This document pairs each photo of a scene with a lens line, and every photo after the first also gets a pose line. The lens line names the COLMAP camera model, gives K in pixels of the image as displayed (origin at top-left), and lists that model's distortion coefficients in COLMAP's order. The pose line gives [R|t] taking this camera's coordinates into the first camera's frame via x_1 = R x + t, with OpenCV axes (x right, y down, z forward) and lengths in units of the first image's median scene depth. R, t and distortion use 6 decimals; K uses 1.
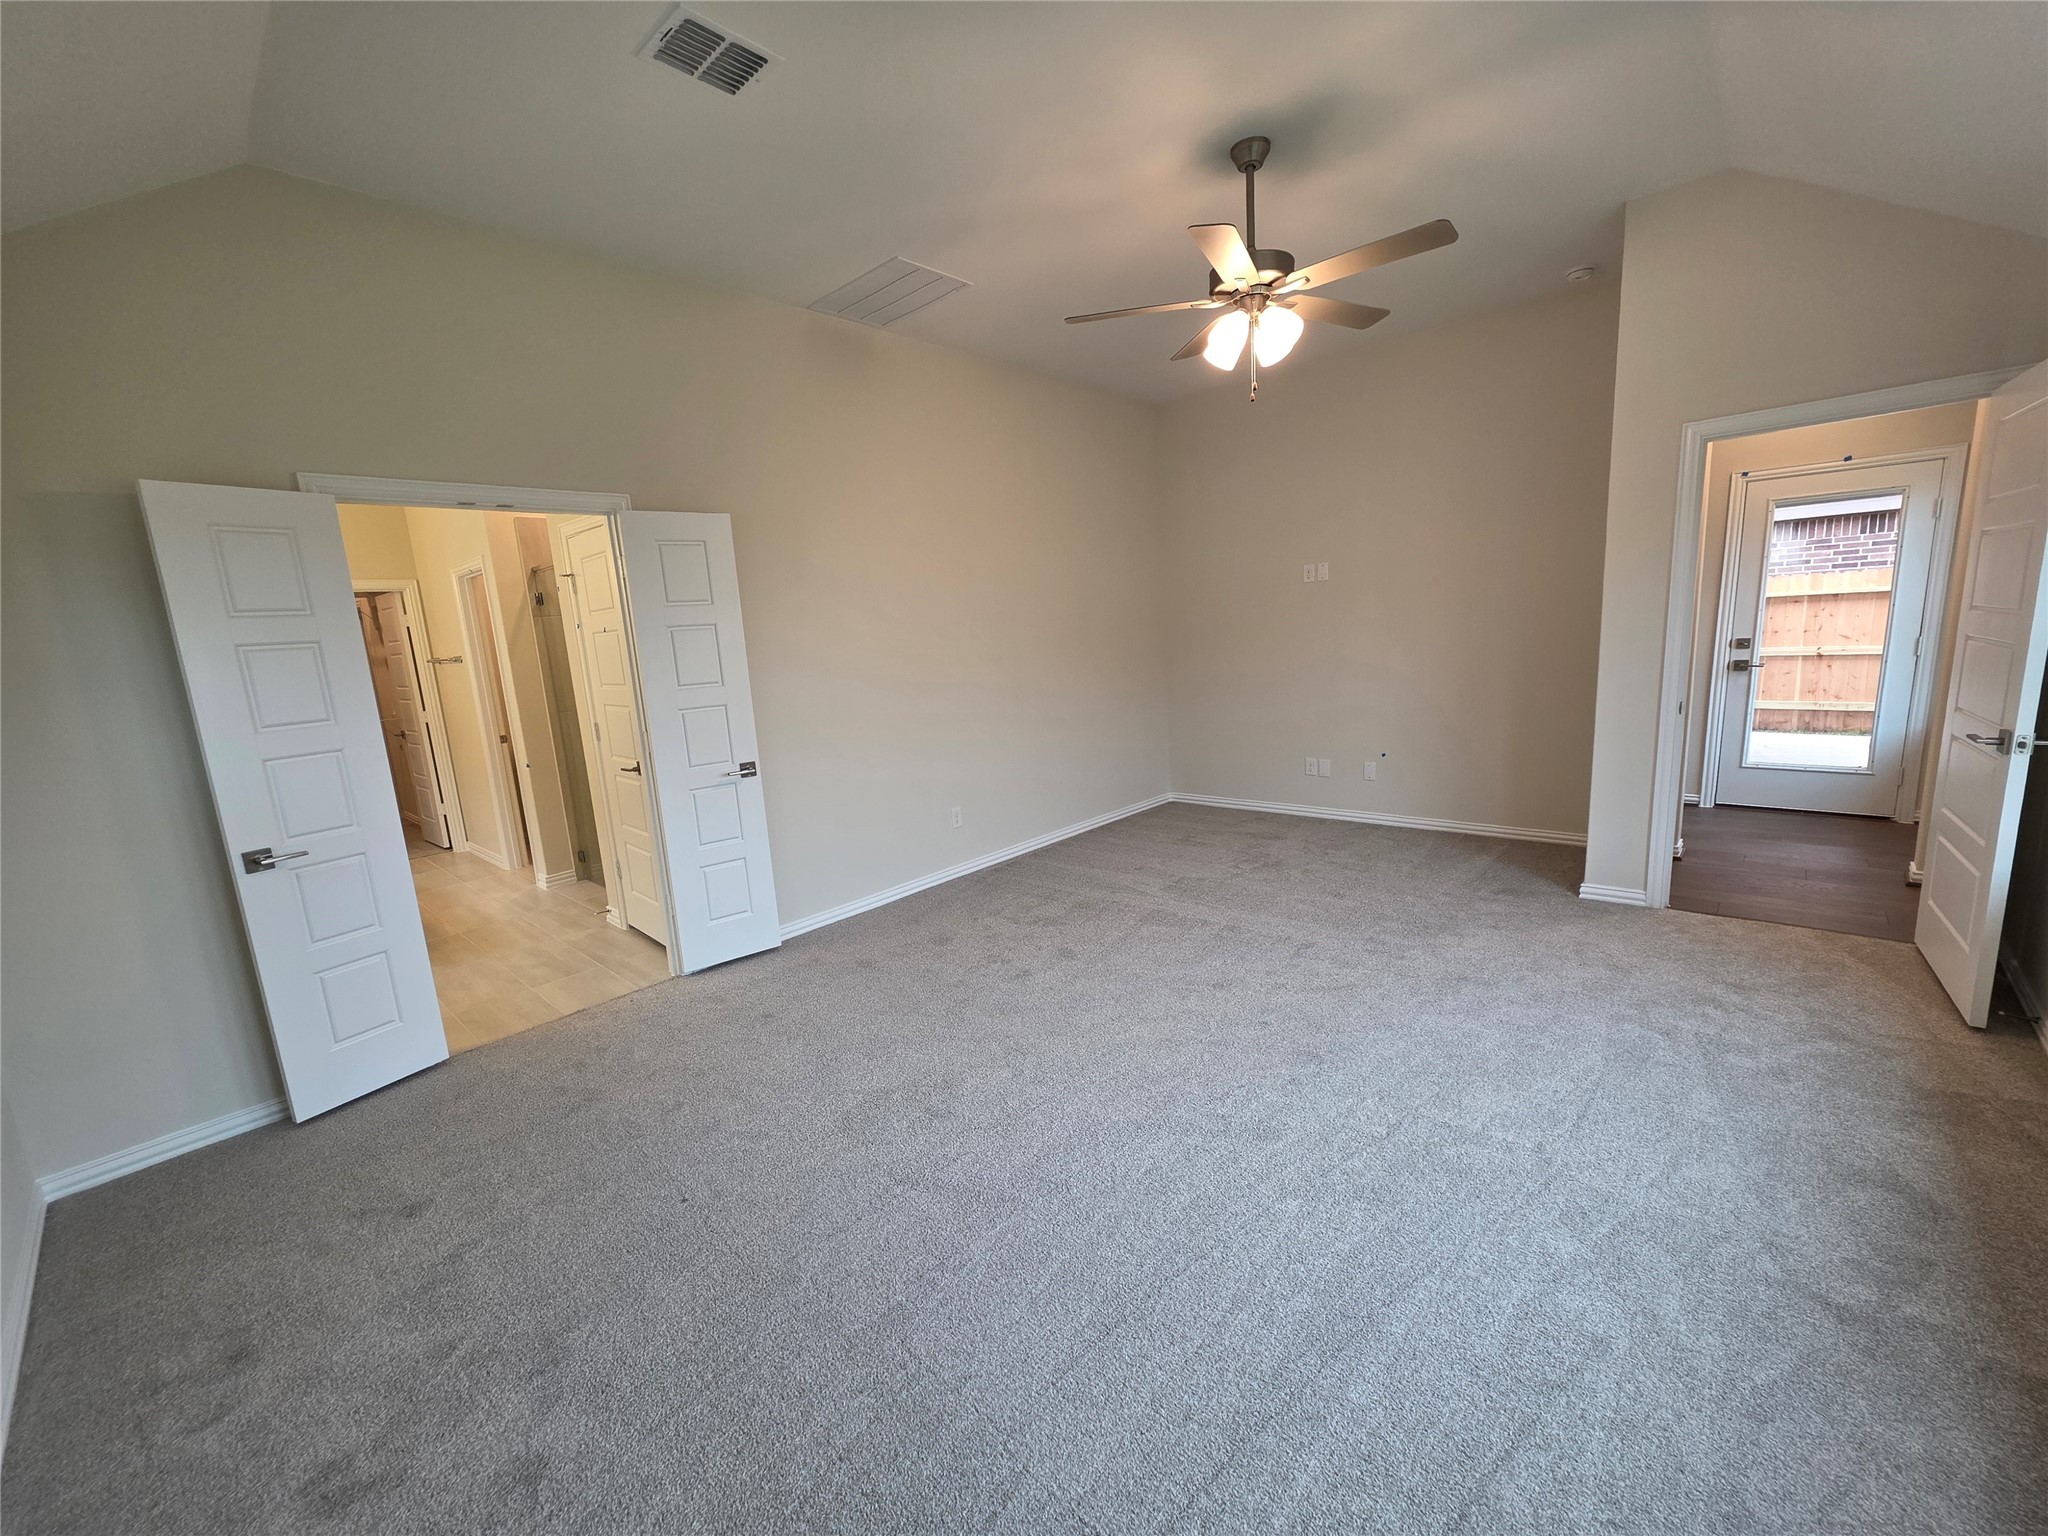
lens RADIAL K [[822.1, 0, 1017.6], [0, 822.1, 777.0], [0, 0, 1]] dist [0.002352, 0.000045]
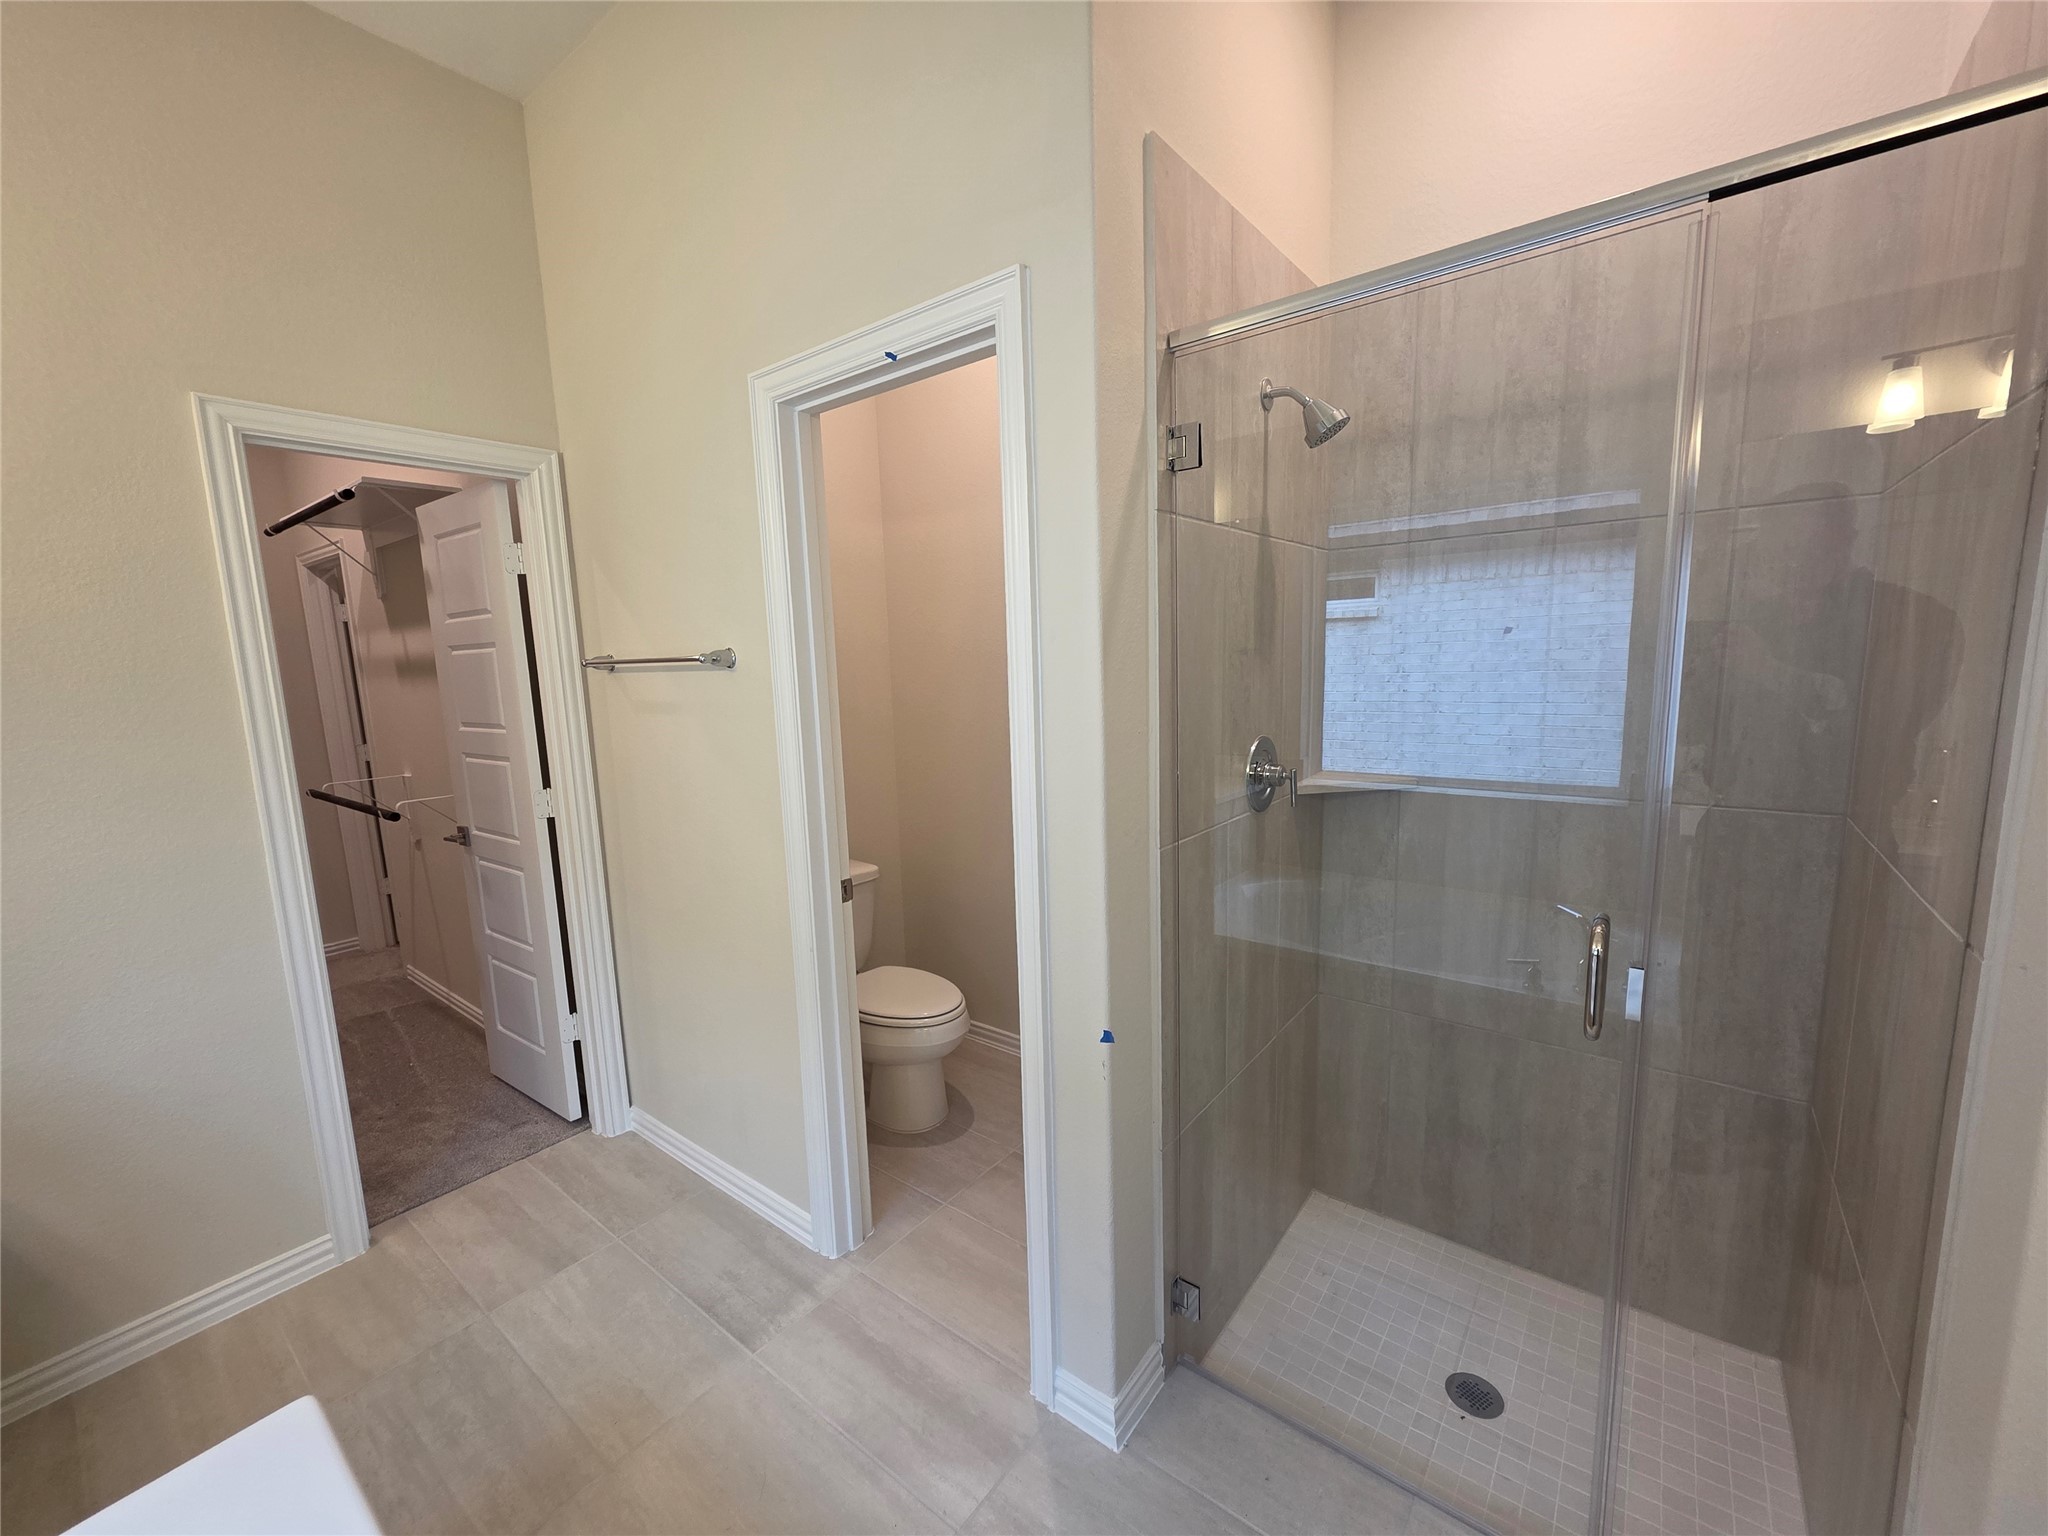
lens RADIAL K [[822.1, 0, 1017.6], [0, 822.1, 777.0], [0, 0, 1]] dist [0.002352, 0.000045]
pose [[0.996089, 0.018624, 0.086370, -0.536040], [-0.015330, 0.999135, -0.038644, -0.075330], [-0.087016, 0.037169, 0.995513, 0.592476]]
